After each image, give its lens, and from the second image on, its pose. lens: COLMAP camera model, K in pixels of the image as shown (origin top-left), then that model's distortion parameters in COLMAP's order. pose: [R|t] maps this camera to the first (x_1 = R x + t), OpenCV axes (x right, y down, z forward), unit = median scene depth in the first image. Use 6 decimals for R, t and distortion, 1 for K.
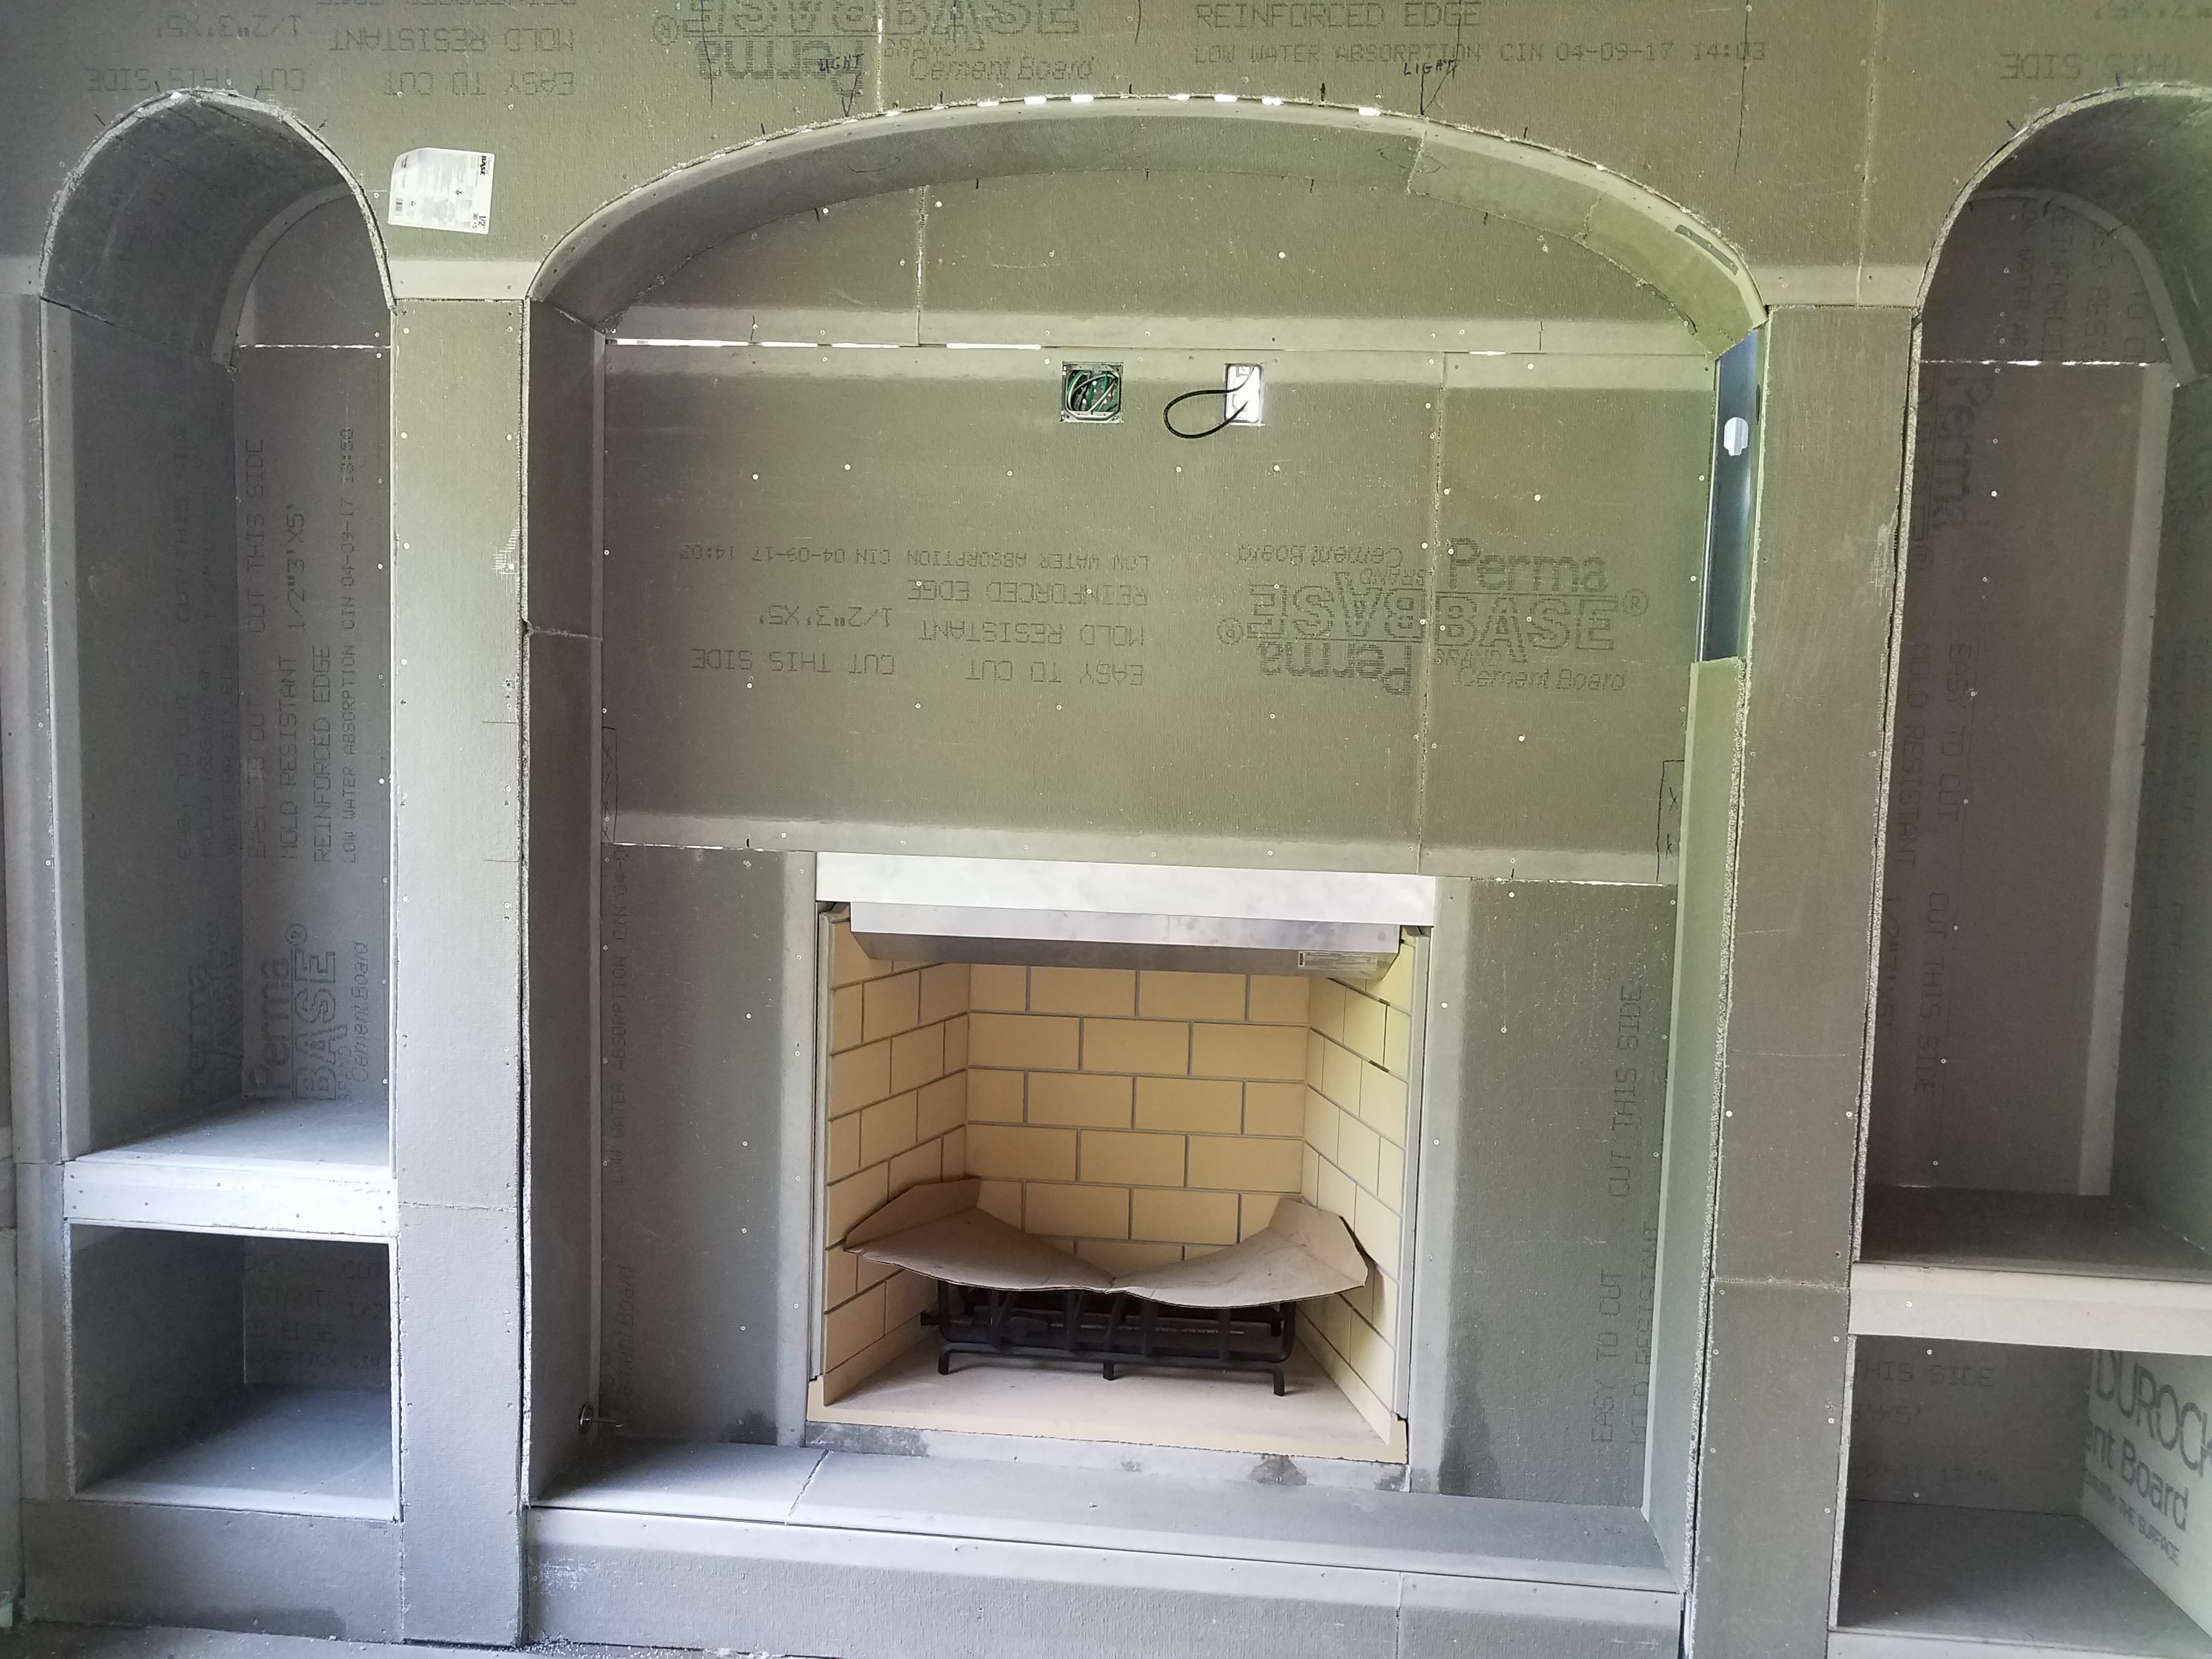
lens RADIAL K [[1698.3, 0, 1092.7], [0, 1698.3, 837.9], [0, 0, 1]] dist [0.010633, -0.015792]
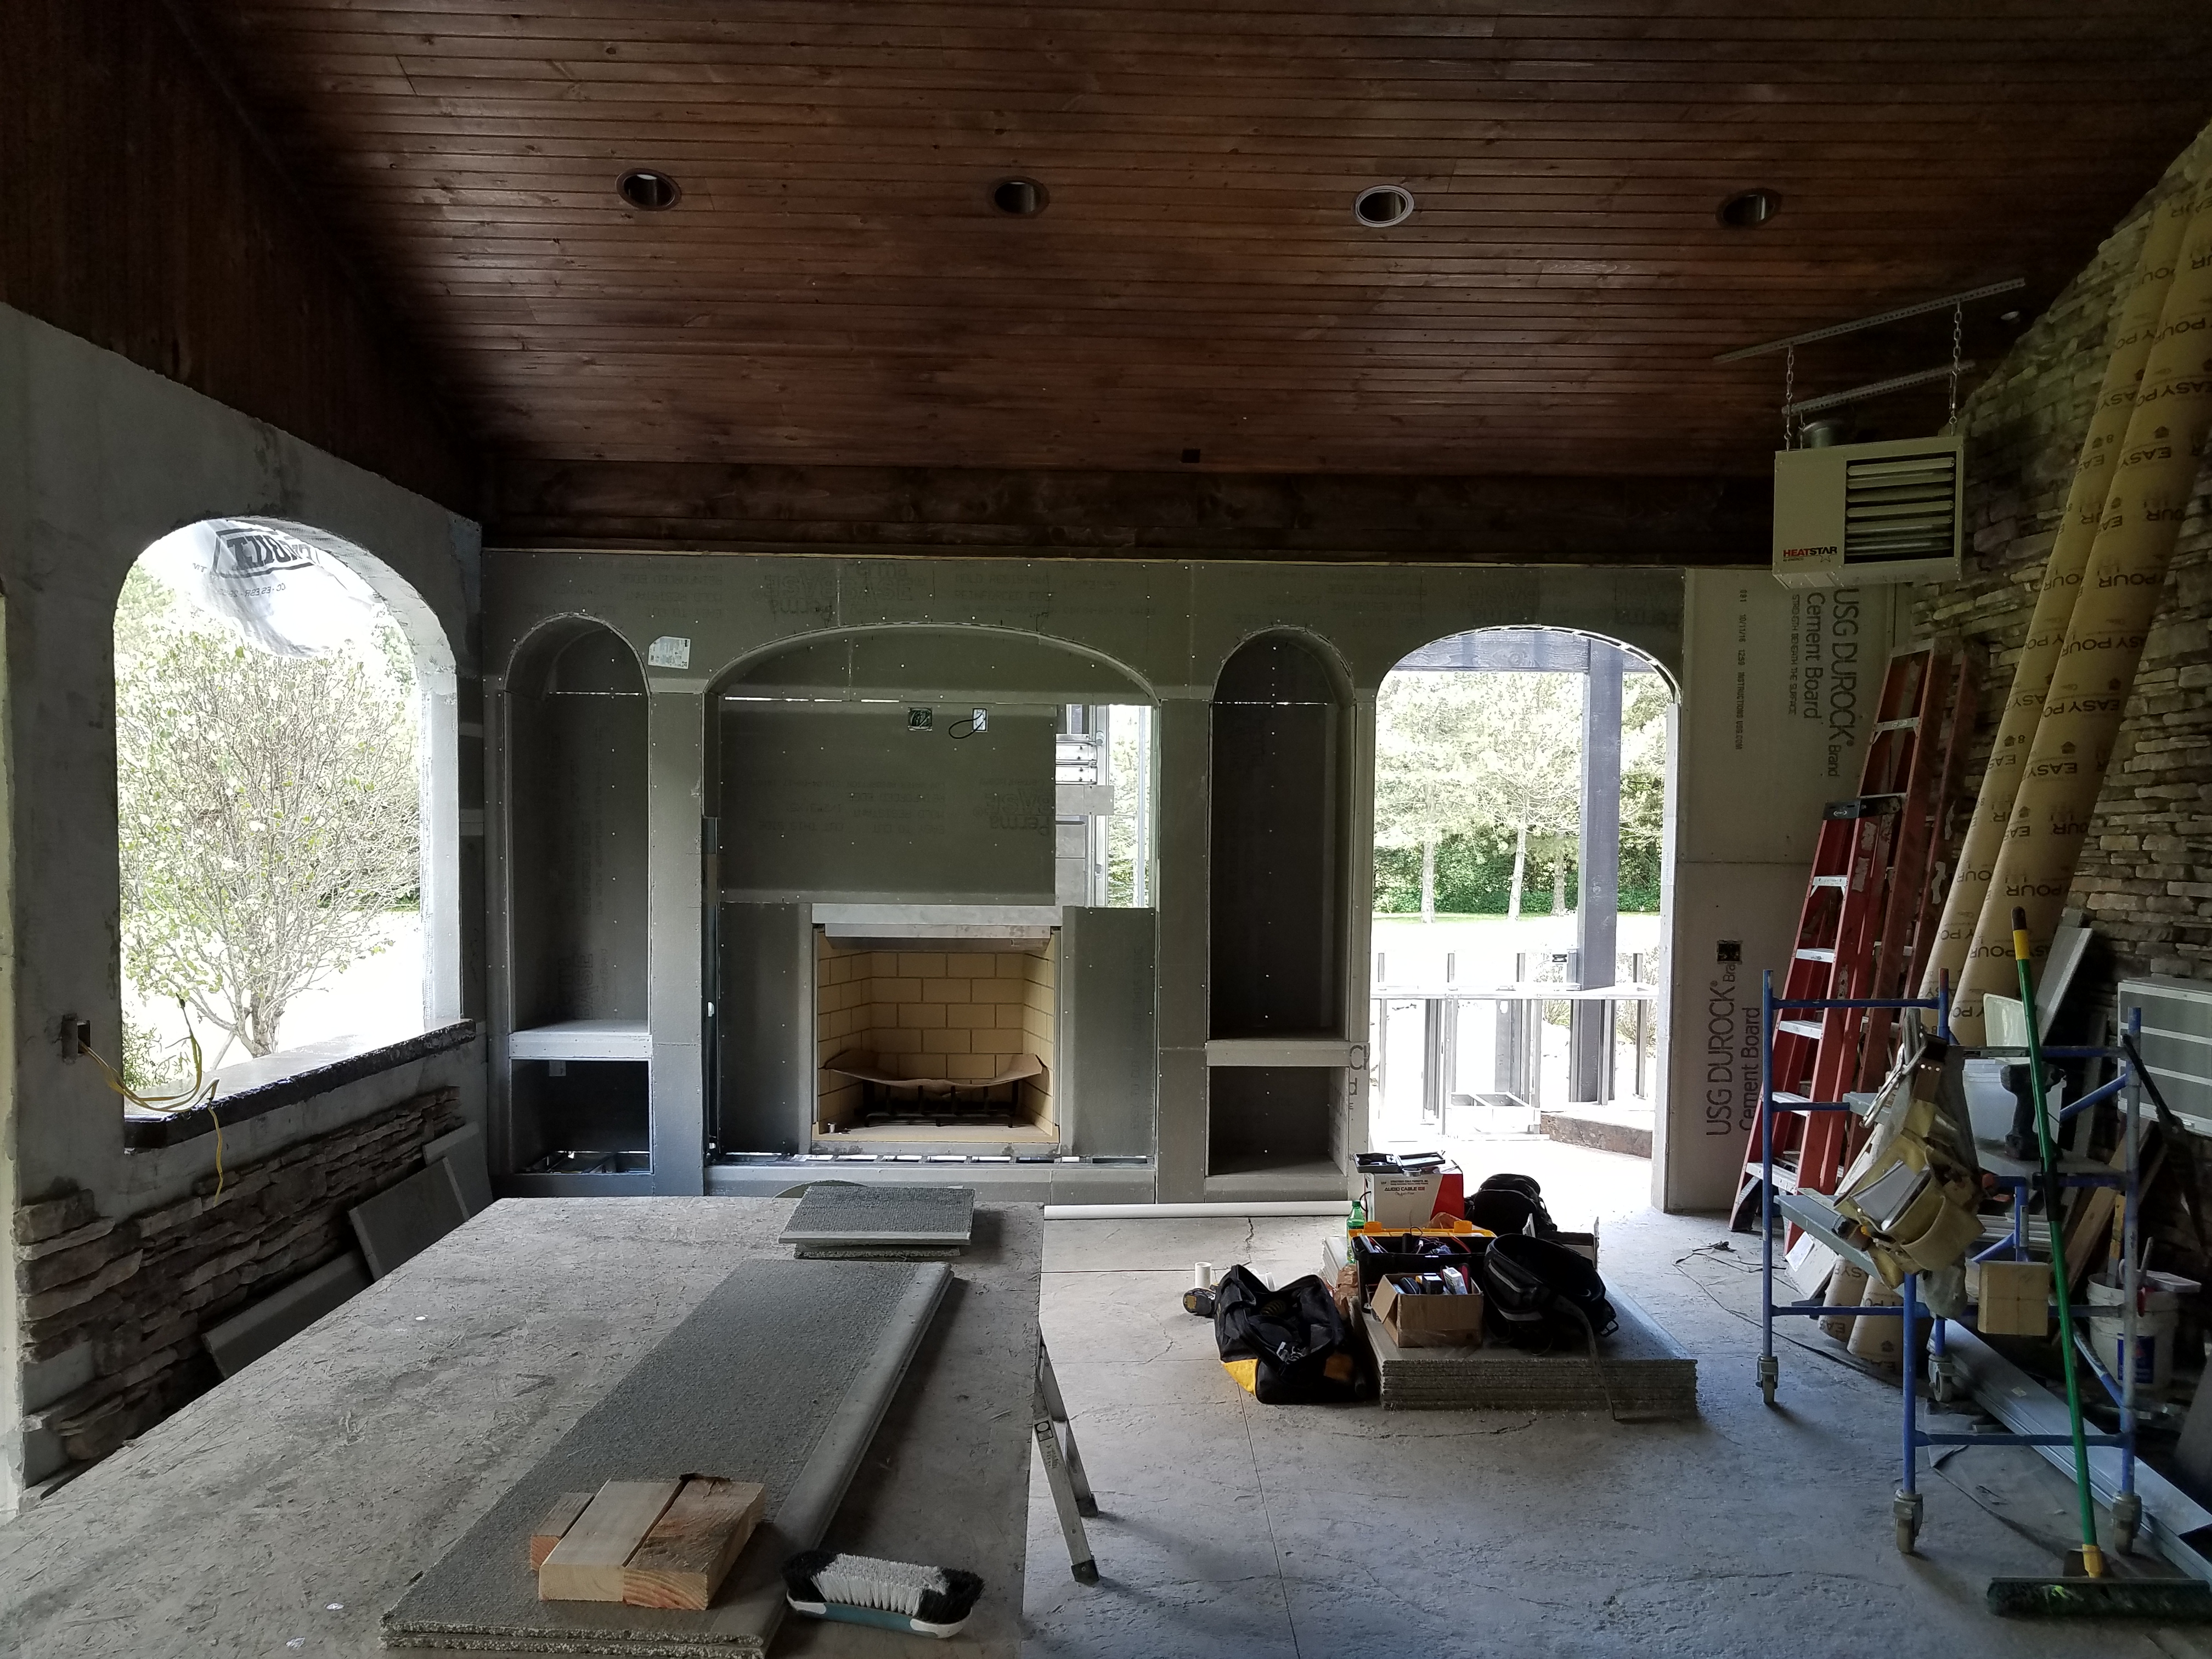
lens RADIAL K [[1698.3, 0, 1153.2], [0, 1698.3, 891.3], [0, 0, 1]] dist [0.010633, -0.015792]
pose [[0.990943, -0.024085, 0.132108, 0.002534], [0.027041, 0.999421, -0.020627, 0.056532], [-0.131535, 0.024013, 0.991021, -1.536104]]
